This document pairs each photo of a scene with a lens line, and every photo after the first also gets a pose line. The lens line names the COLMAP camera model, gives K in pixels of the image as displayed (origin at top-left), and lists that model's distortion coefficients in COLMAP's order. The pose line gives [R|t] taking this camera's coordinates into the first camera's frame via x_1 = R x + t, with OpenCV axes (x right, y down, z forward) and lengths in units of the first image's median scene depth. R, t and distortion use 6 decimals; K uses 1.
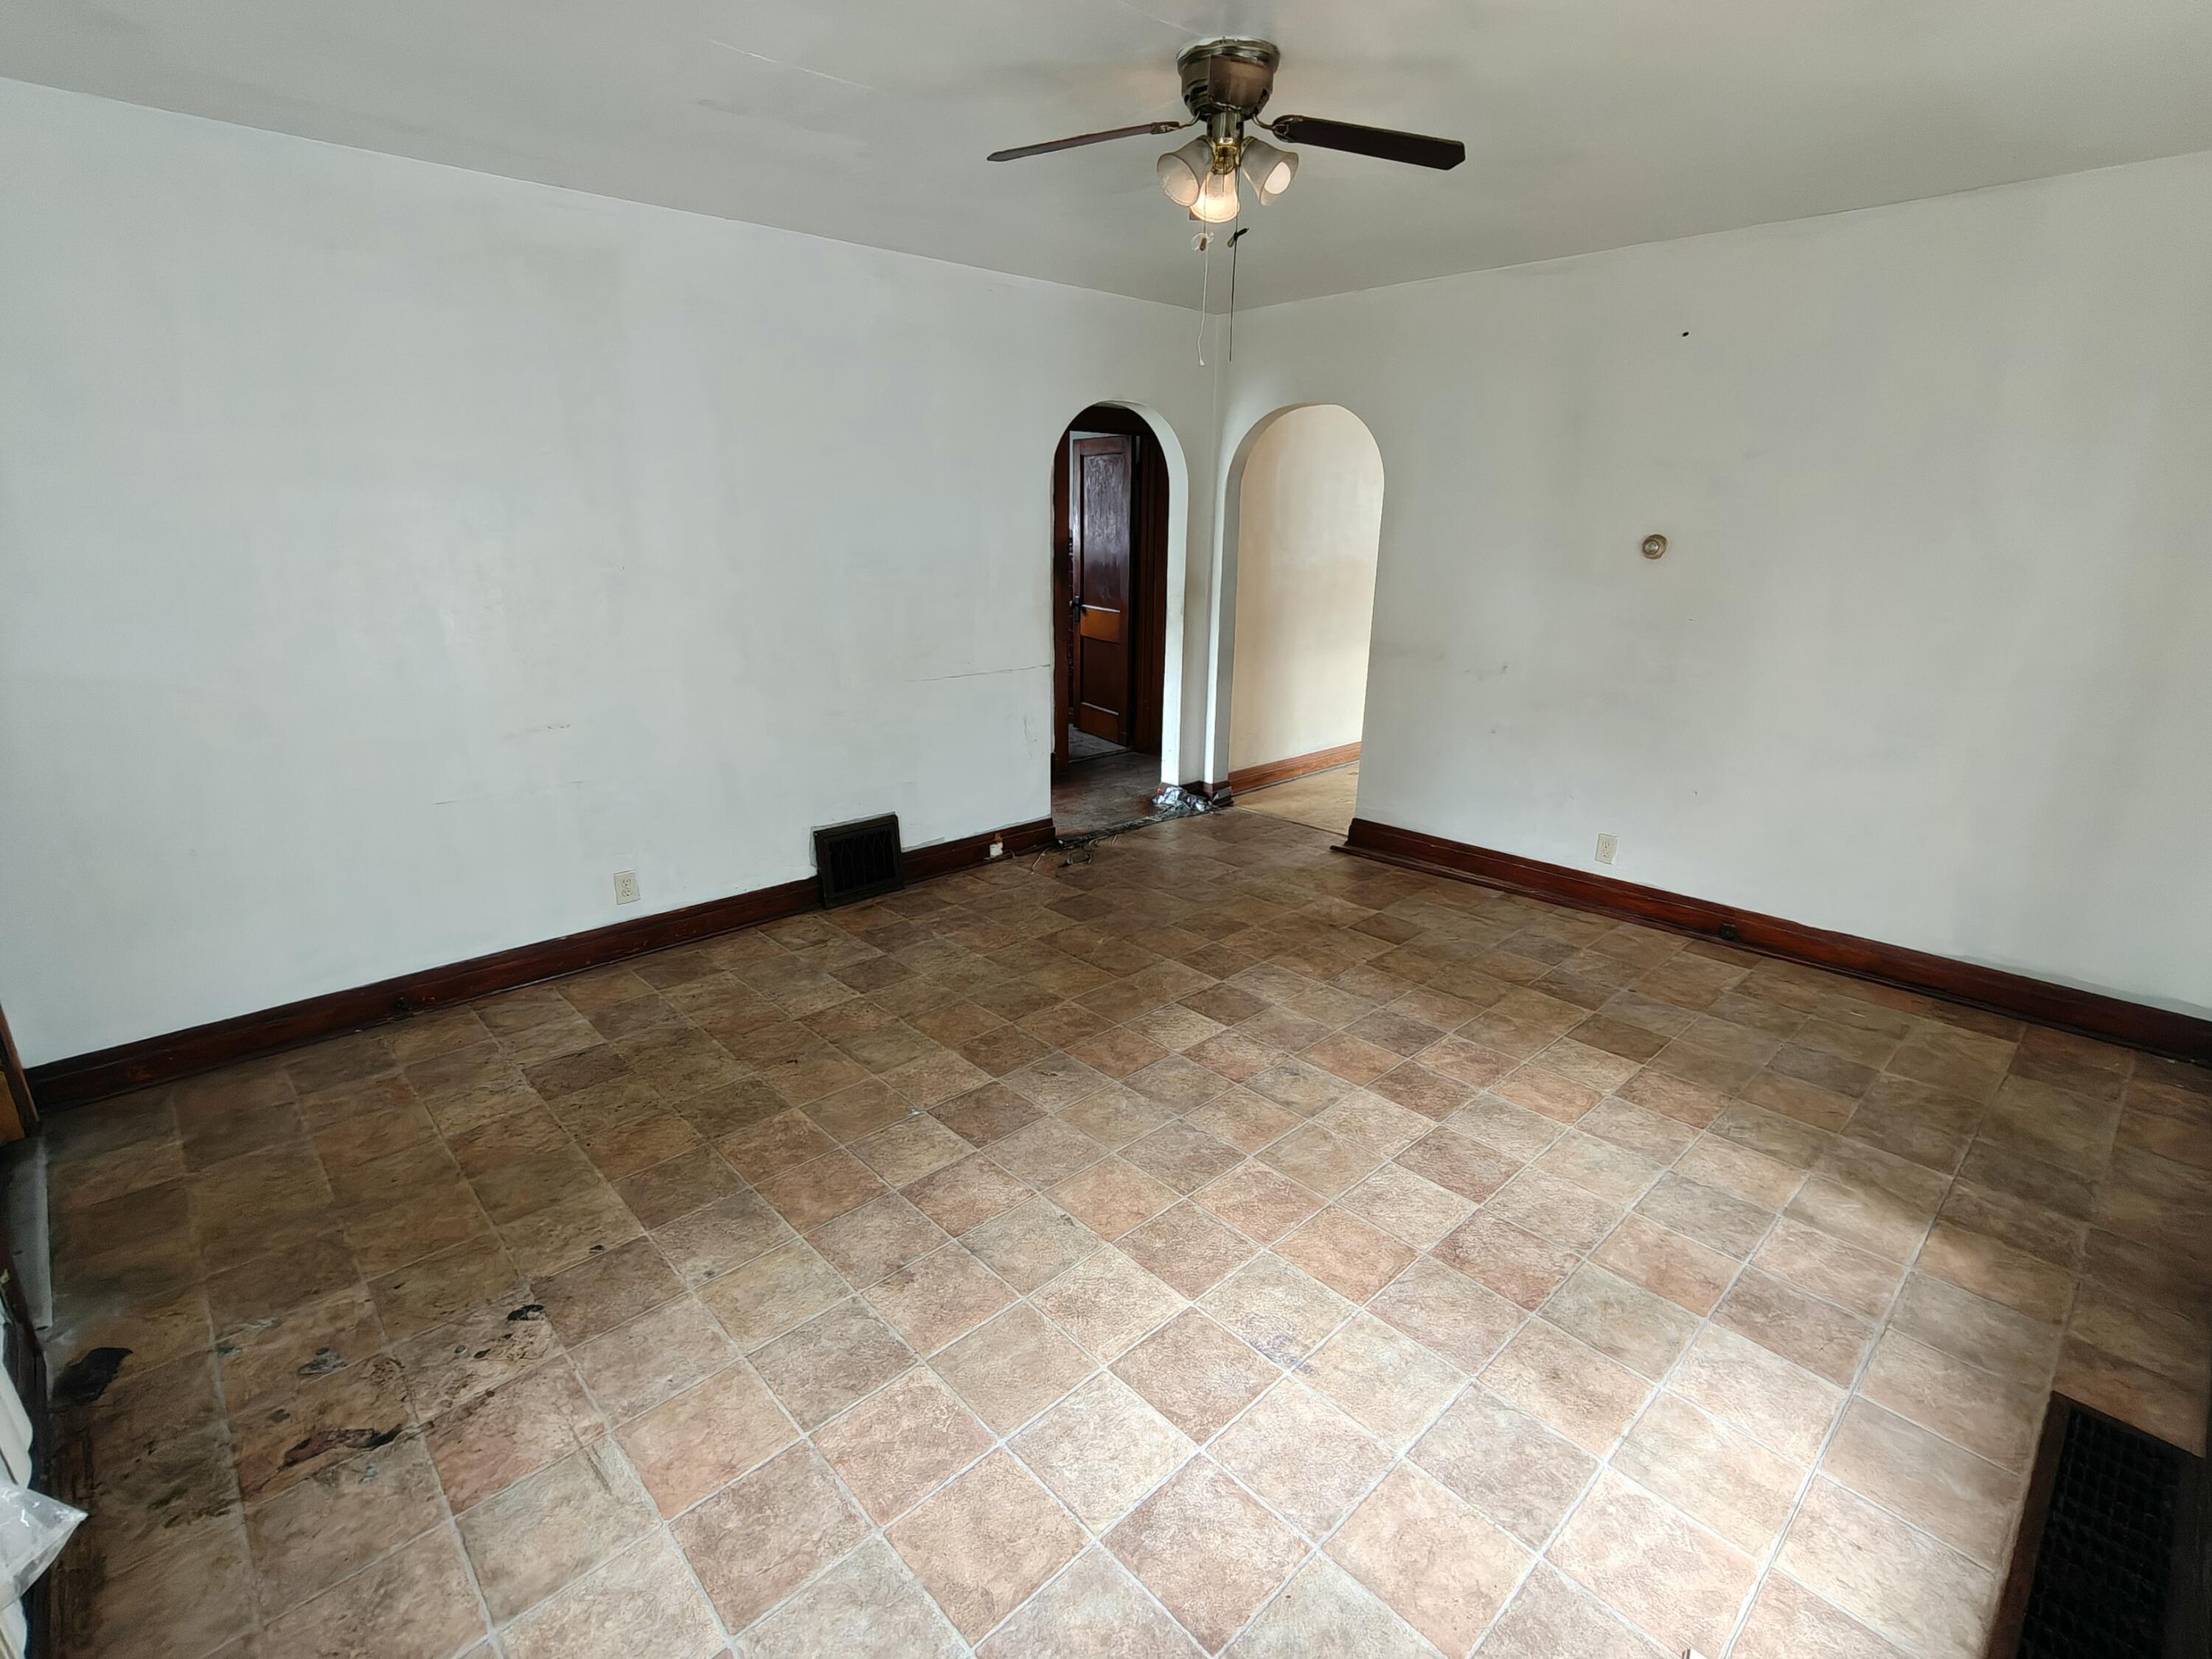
lens RADIAL K [[1045.3, 0, 1114.5], [0, 1045.3, 831.2], [0, 0, 1]] dist [0.001065, 0.002601]
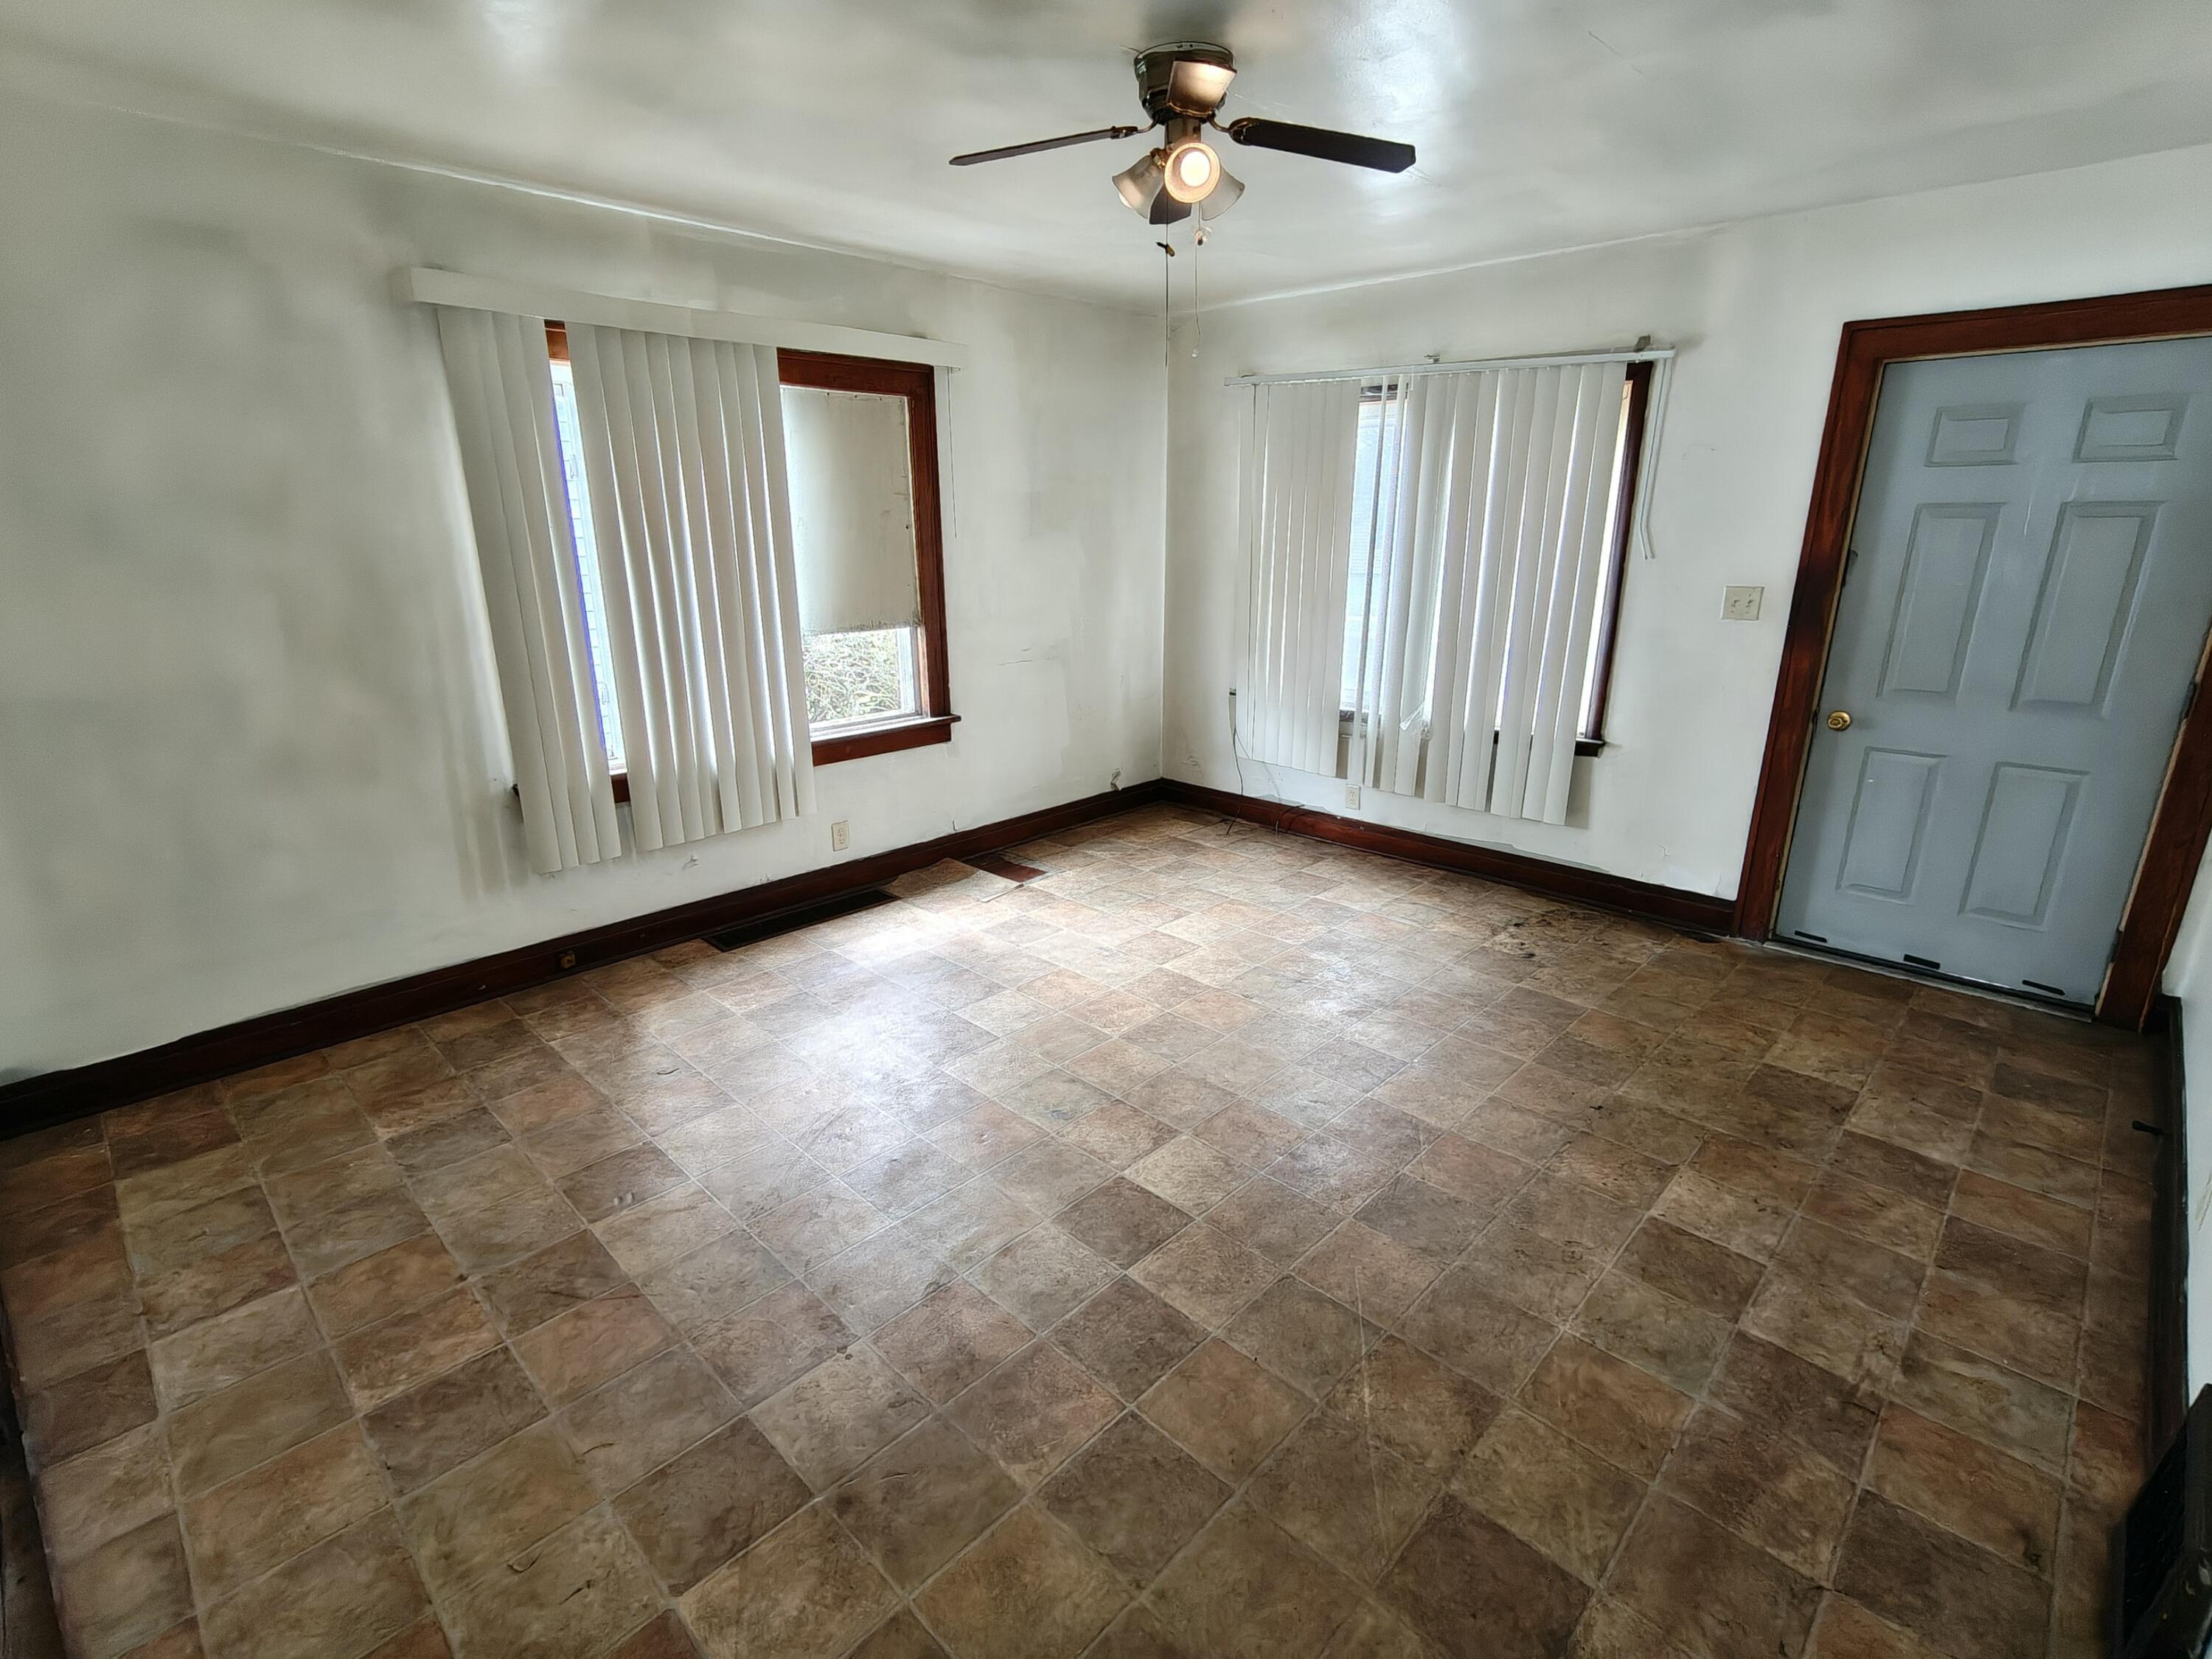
lens RADIAL K [[1045.3, 0, 1099.4], [0, 1045.3, 830.9], [0, 0, 1]] dist [0.001065, 0.002601]
pose [[-0.999447, 0.002779, -0.033121, 0.161205], [-0.016231, 0.828793, 0.559320, -0.488886], [0.029005, 0.559549, -0.828290, 1.605908]]
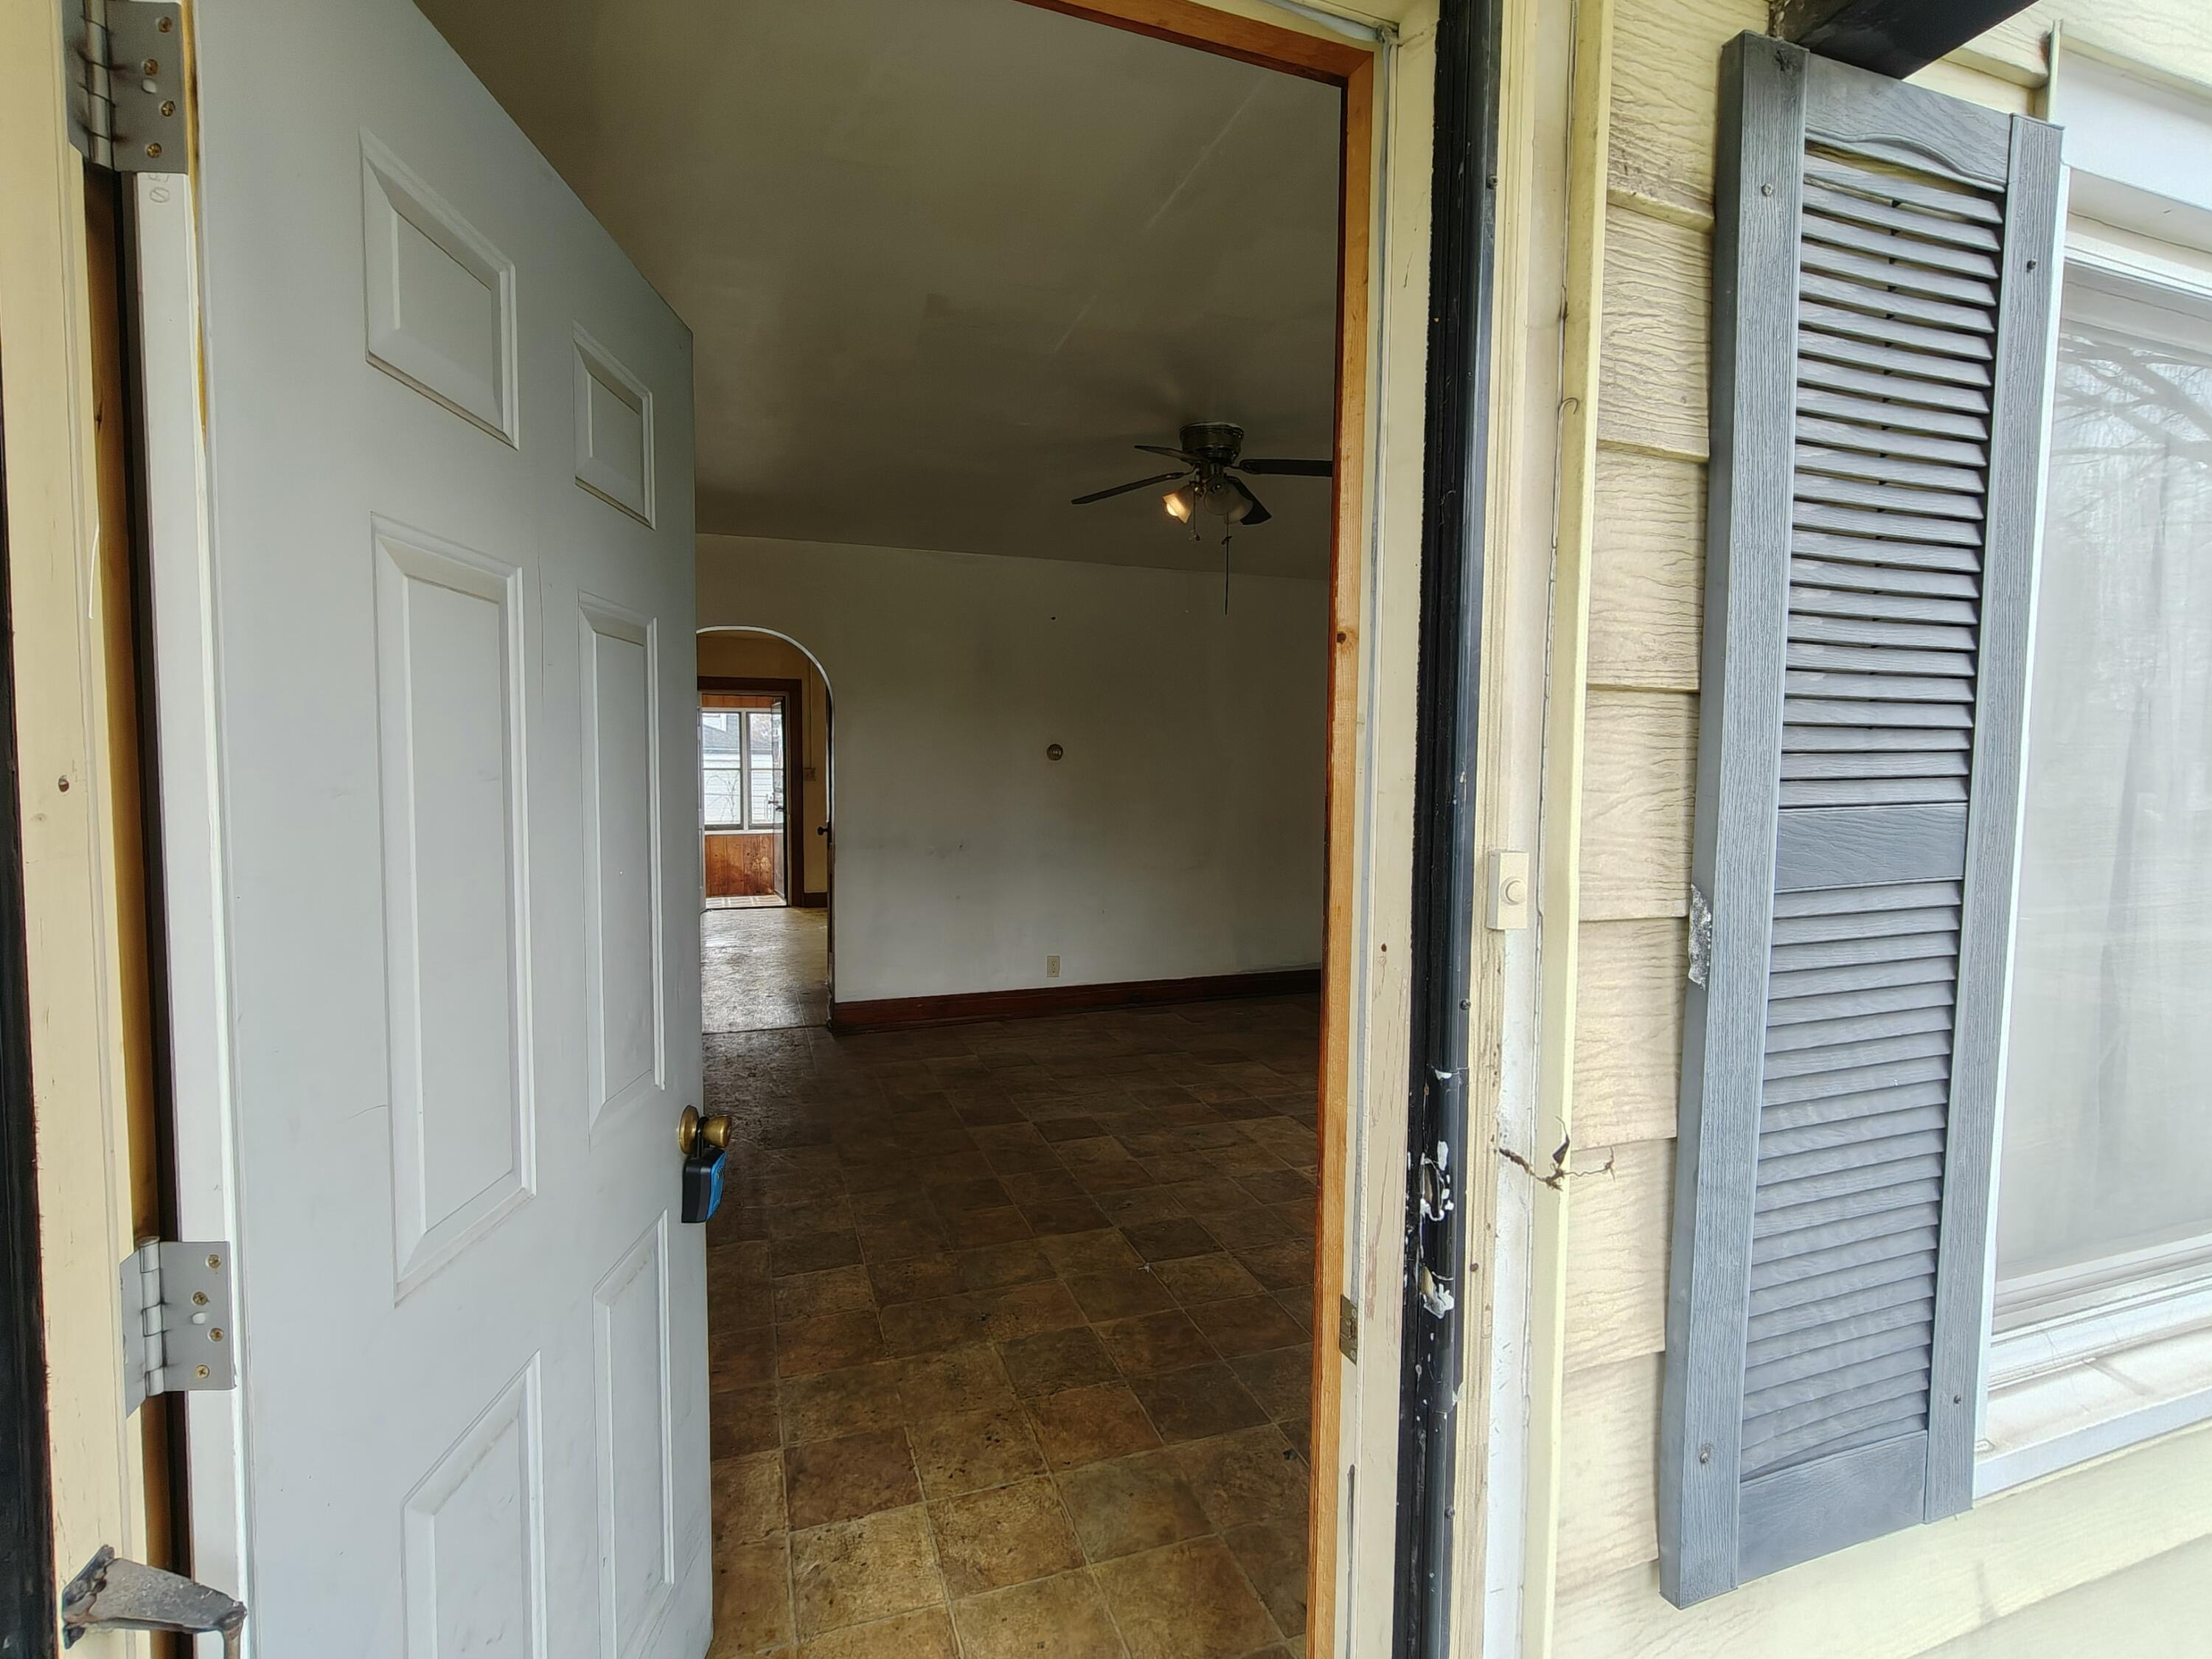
lens RADIAL K [[1045.3, 0, 1092.9], [0, 1045.3, 826.1], [0, 0, 1]] dist [0.001065, 0.002601]
pose [[0.423429, -0.061106, 0.903866, -1.004290], [0.267275, 0.961739, -0.060190, -0.086663], [-0.865605, 0.267068, 0.423561, 0.457381]]
